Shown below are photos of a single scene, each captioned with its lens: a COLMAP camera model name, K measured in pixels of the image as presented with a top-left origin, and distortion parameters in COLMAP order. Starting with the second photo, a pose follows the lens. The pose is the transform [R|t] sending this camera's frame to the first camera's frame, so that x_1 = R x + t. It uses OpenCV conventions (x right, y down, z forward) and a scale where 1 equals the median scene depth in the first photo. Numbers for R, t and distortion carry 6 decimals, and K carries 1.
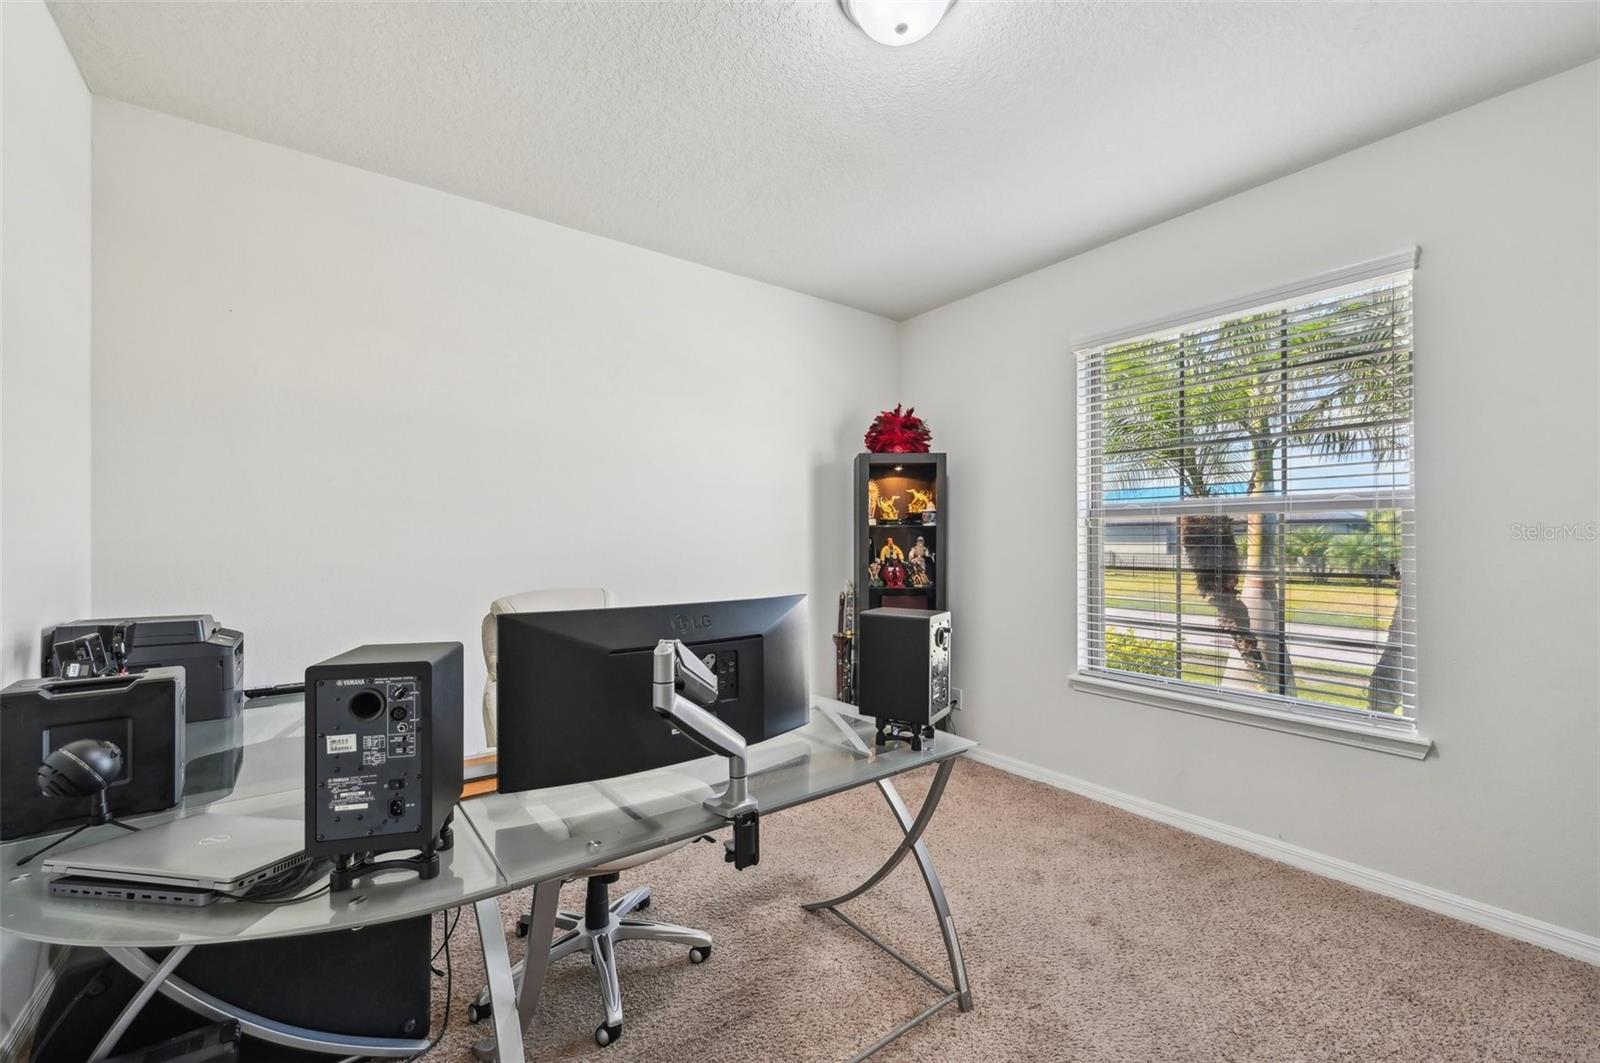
lens RADIAL K [[647.6, 0, 796.1], [0, 647.6, 540.2], [0, 0, 1]] dist [-0.002485, 0.000719]
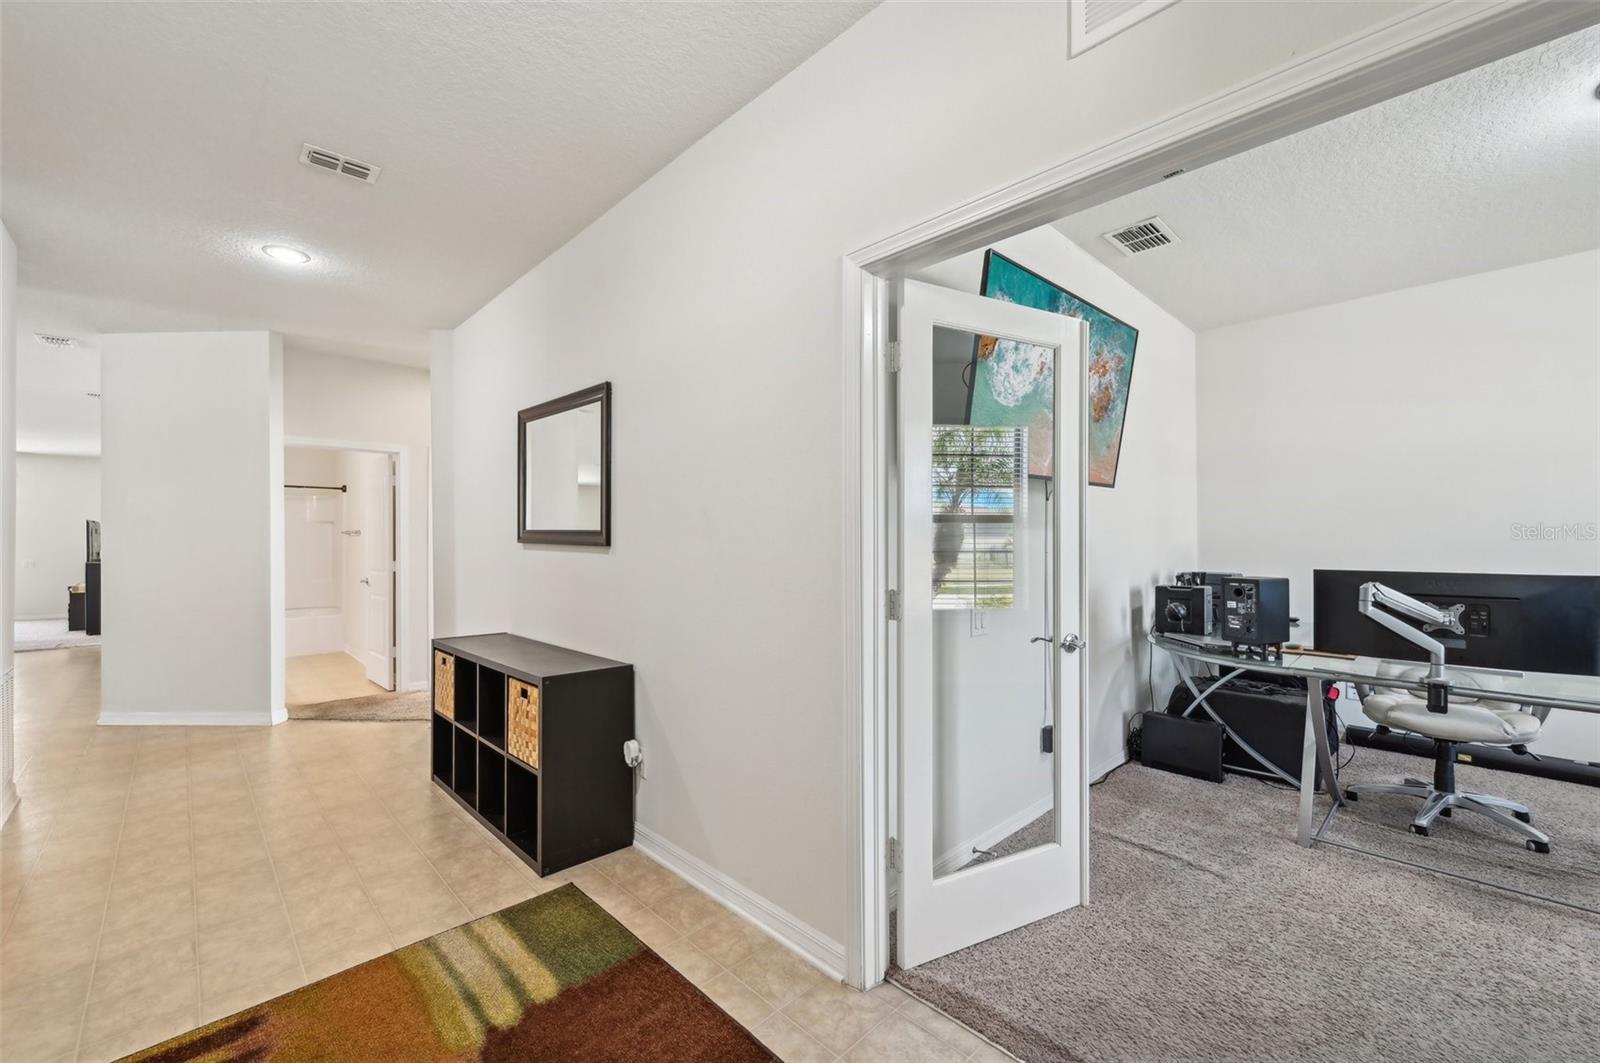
lens RADIAL K [[647.6, 0, 786.7], [0, 647.6, 532.4], [0, 0, 1]] dist [-0.002485, 0.000719]
pose [[0.109505, -0.005032, -0.993973, 1.689374], [0.004926, 0.999978, -0.004519, -0.007816], [0.993974, -0.004401, 0.109528, -1.125241]]
